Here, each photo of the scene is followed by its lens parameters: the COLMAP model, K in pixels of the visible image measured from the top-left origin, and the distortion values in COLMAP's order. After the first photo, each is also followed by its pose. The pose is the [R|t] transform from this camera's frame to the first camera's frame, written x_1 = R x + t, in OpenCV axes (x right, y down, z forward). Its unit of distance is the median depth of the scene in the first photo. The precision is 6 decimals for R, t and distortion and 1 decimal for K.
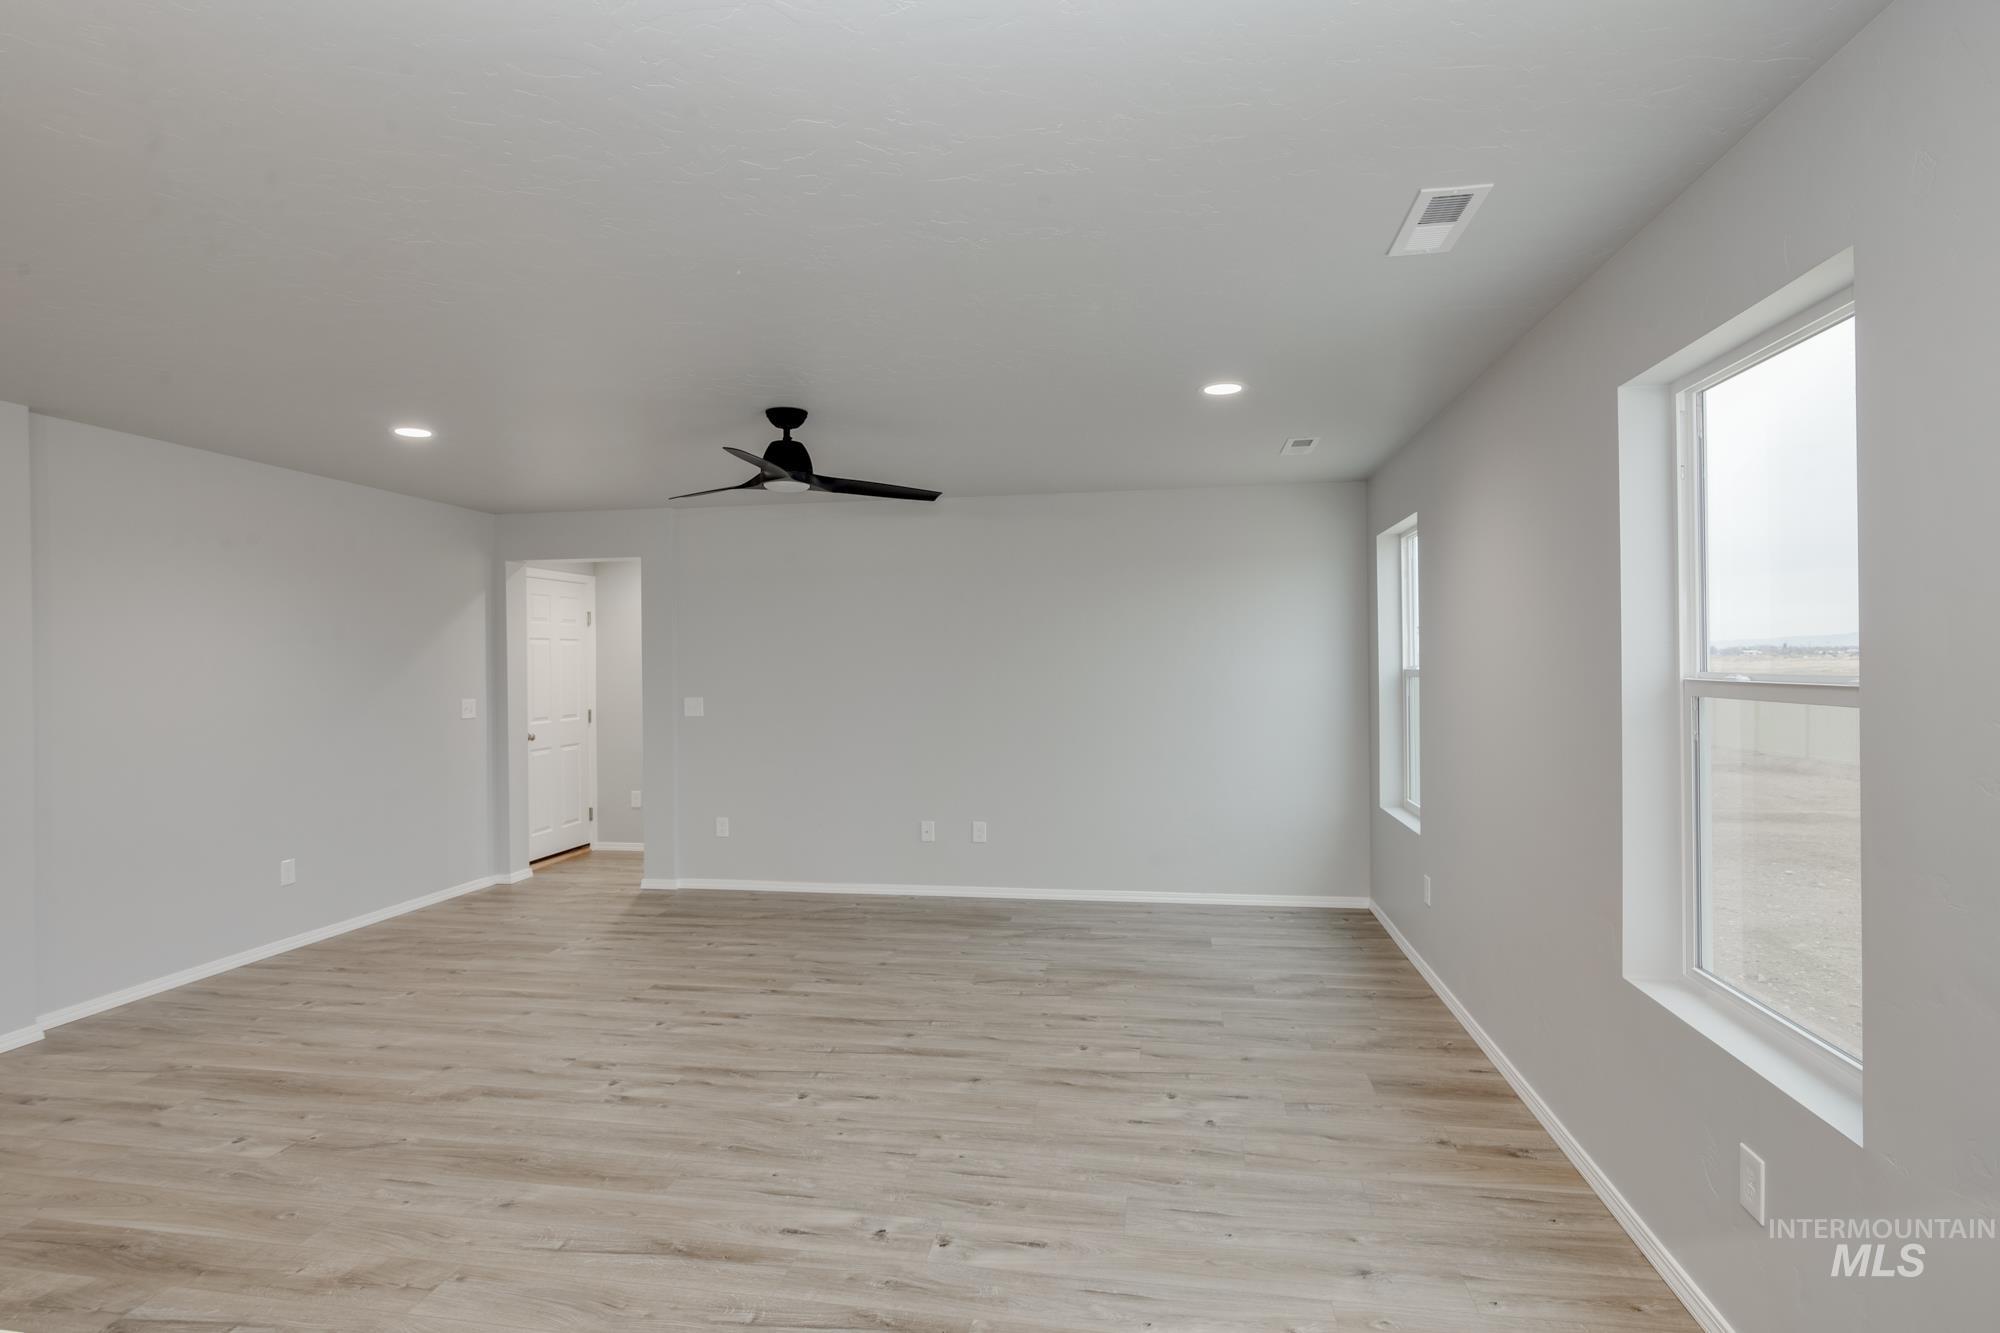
lens RADIAL K [[1017.2, 0, 1000.0], [0, 1017.2, 666.5], [0, 0, 1]] dist [-0.003350, -0.000293]
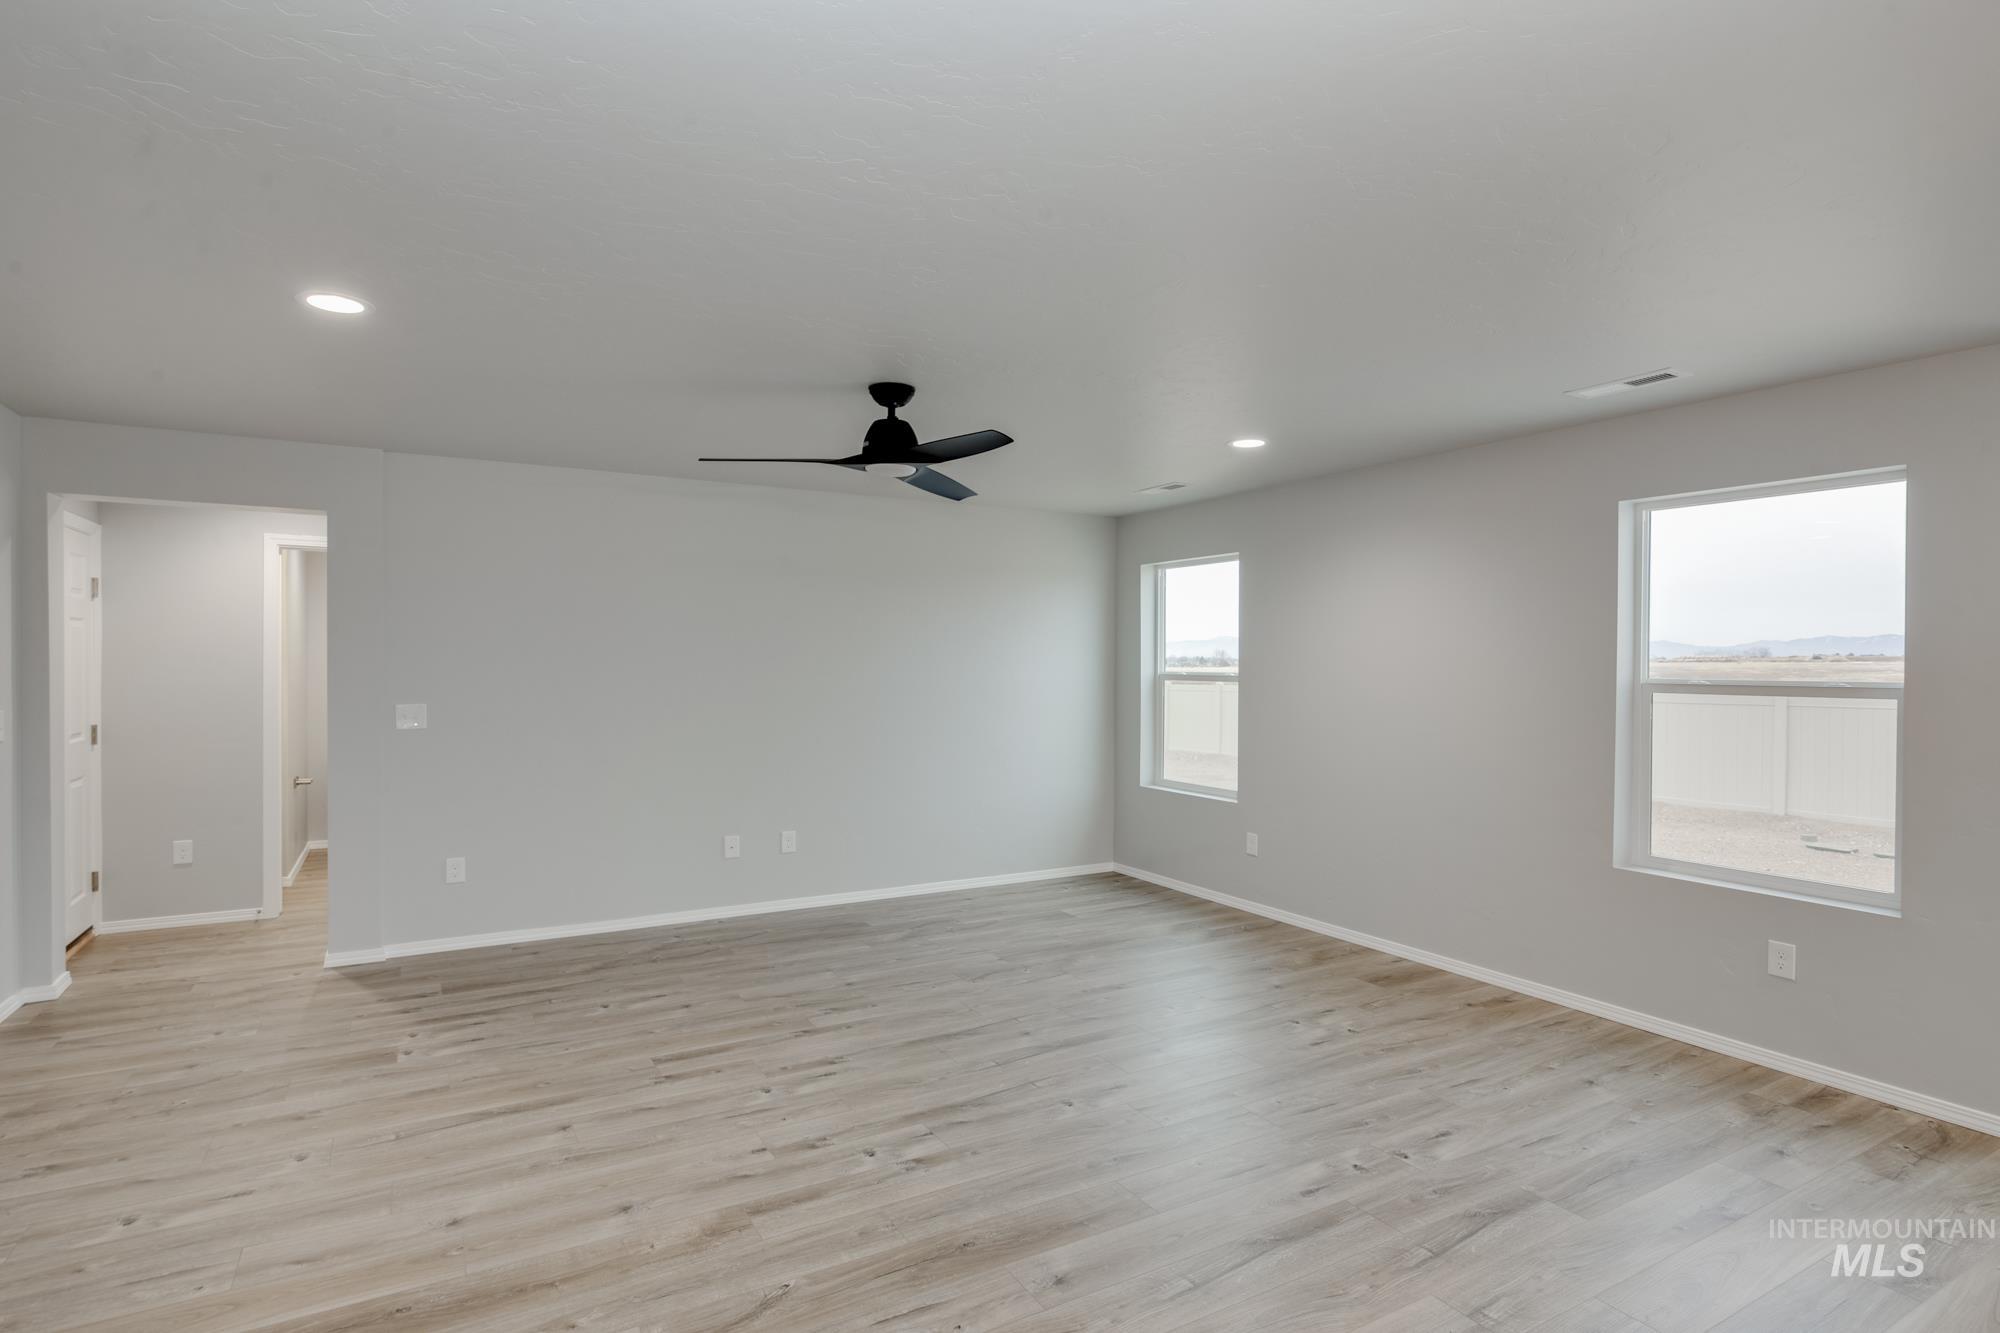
lens RADIAL K [[991.4, 0, 1000.0], [0, 991.4, 666.5], [0, 0, 1]] dist [-0.001372, -0.000160]
pose [[0.772705, 0.012921, 0.634634, -0.644263], [-0.011398, 0.999914, -0.006480, 0.004104], [-0.634663, -0.002227, 0.772785, 0.223989]]
